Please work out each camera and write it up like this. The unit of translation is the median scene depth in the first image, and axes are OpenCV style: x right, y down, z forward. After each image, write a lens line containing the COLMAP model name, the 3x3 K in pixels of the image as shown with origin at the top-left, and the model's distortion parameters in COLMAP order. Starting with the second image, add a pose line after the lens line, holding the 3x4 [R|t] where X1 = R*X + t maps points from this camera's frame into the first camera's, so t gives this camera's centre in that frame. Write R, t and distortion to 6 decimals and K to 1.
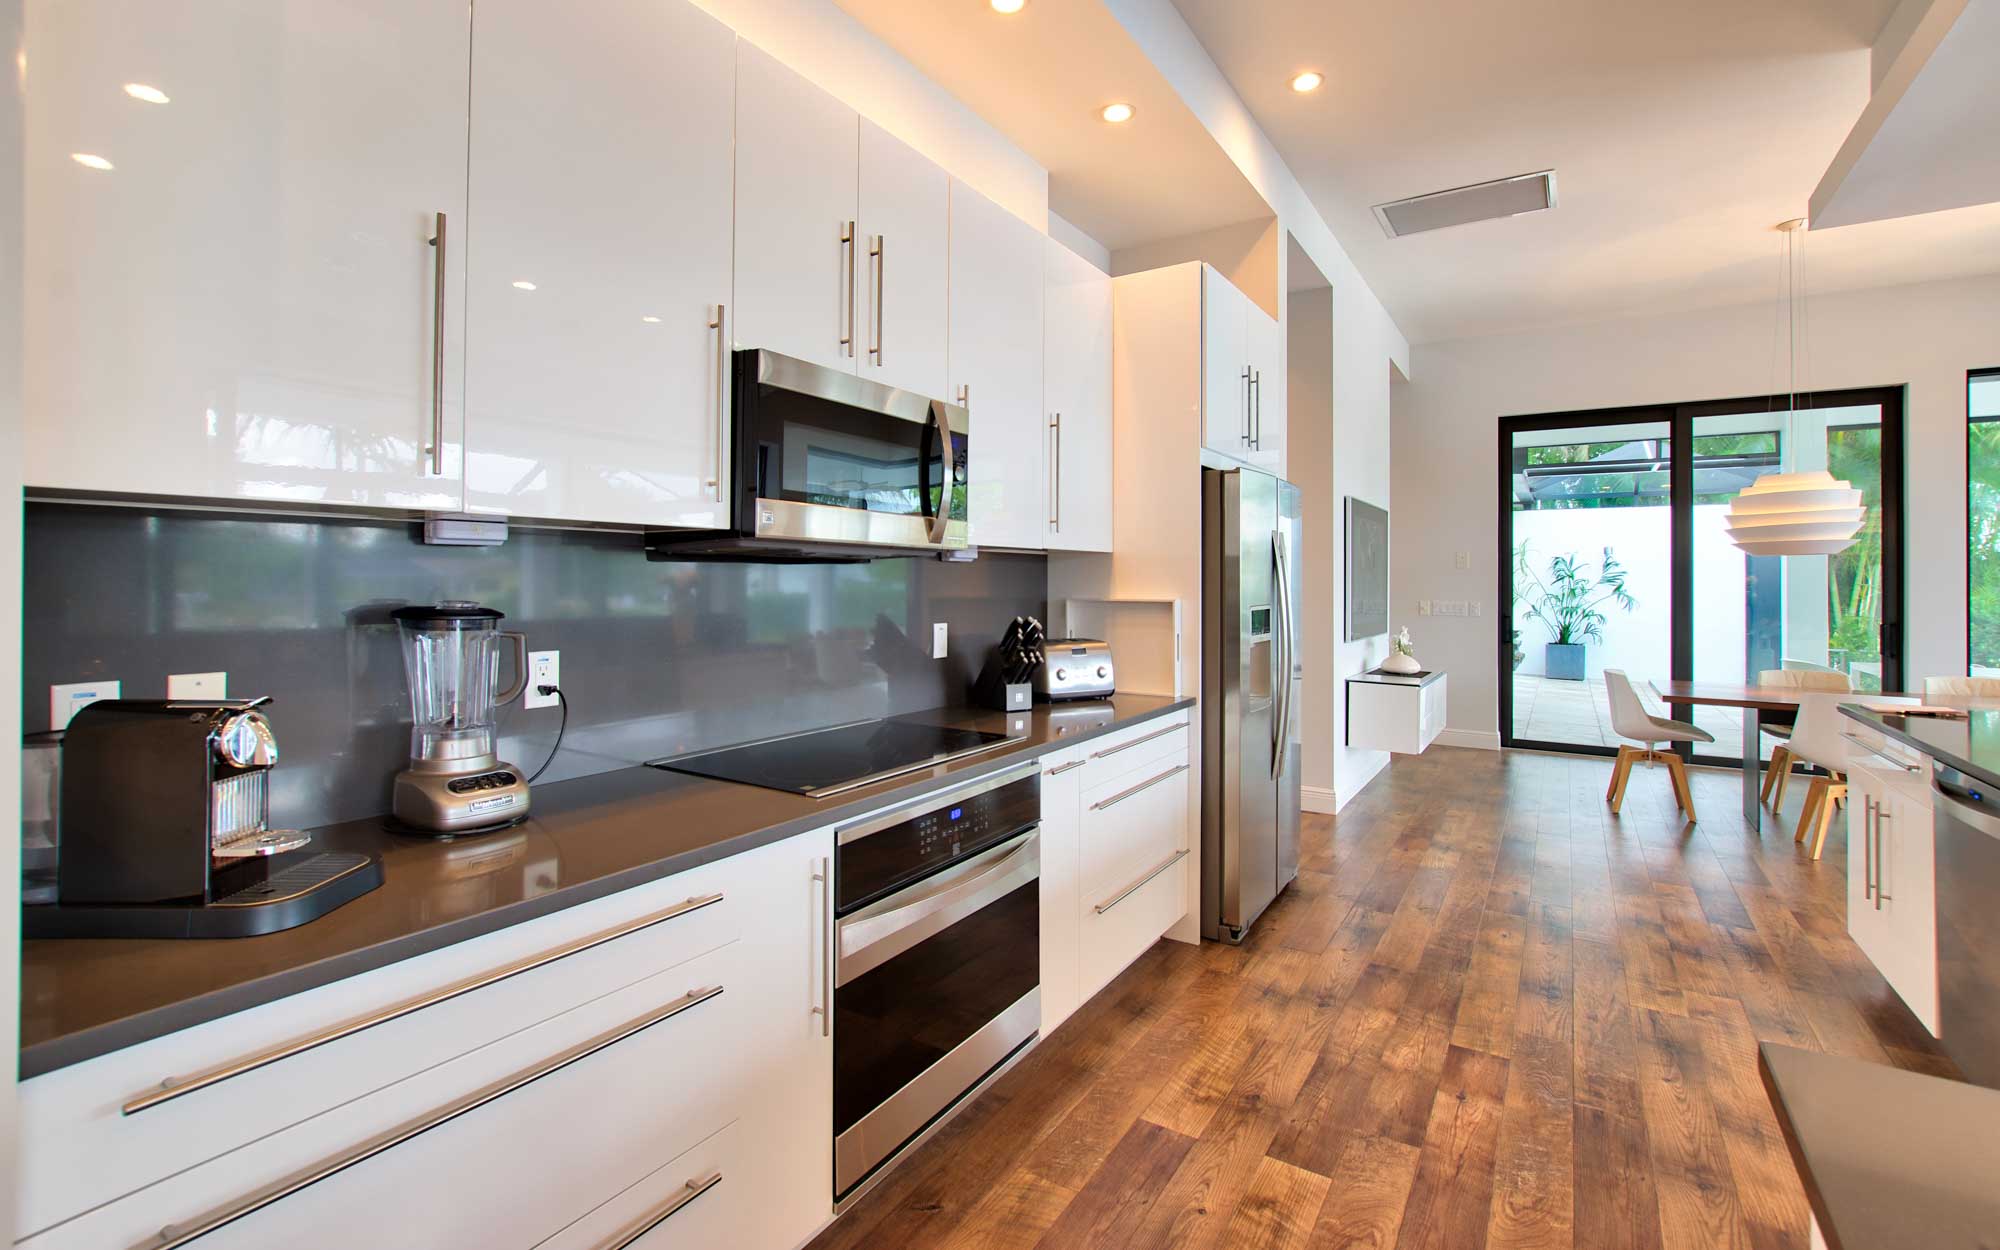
lens RADIAL K [[889.7, 0, 995.2], [0, 889.7, 586.2], [0, 0, 1]] dist [-0.033637, 0.008731]
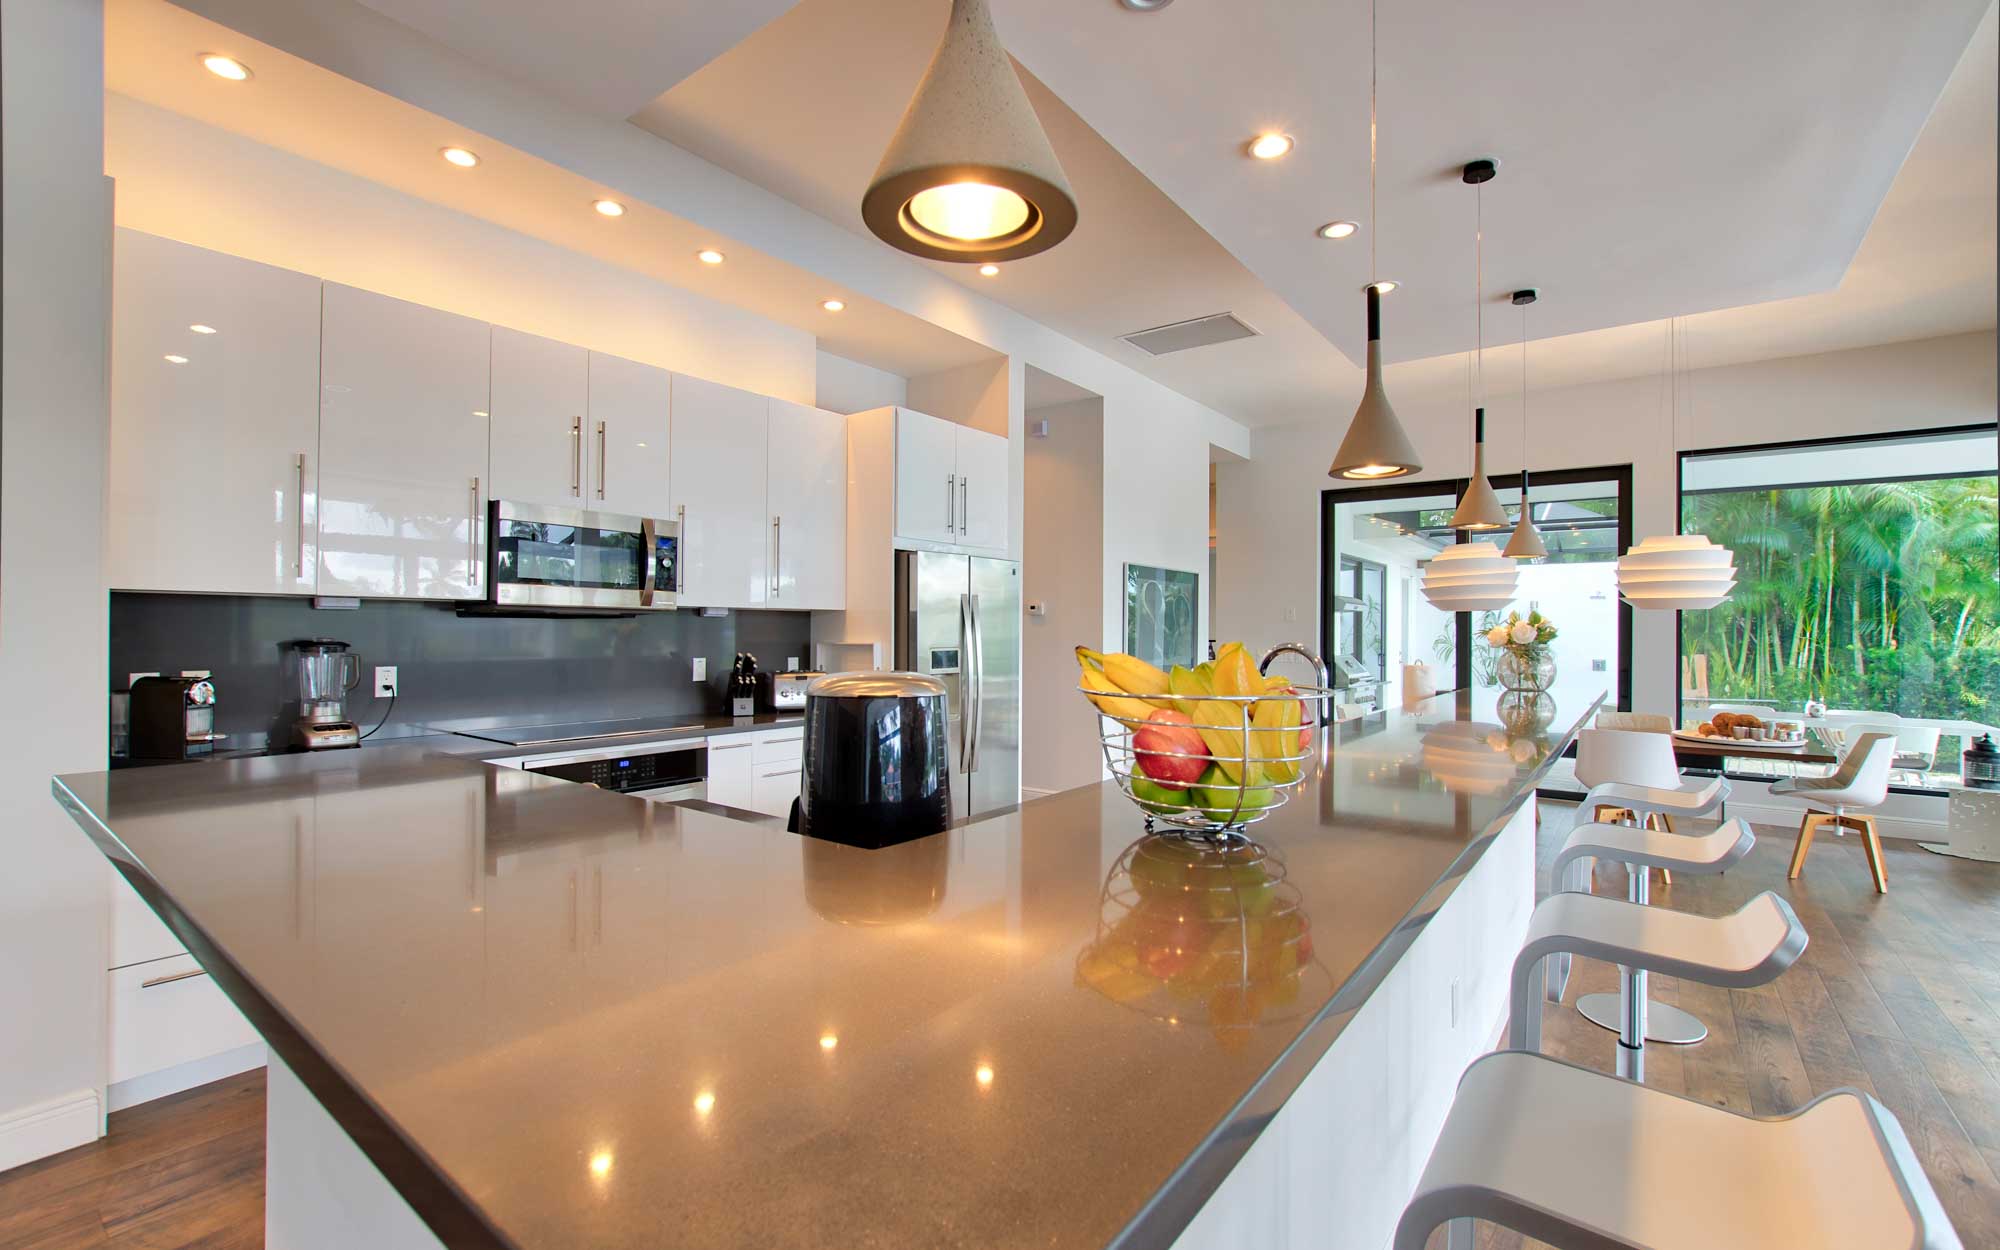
lens RADIAL K [[880.5, 0, 994.2], [0, 880.5, 644.0], [0, 0, 1]] dist [-0.032325, 0.003705]
pose [[0.997442, 0.001876, -0.071461, 0.567323], [-0.001448, 0.999981, 0.006037, 0.008759], [0.071471, -0.005918, 0.997425, -0.460339]]
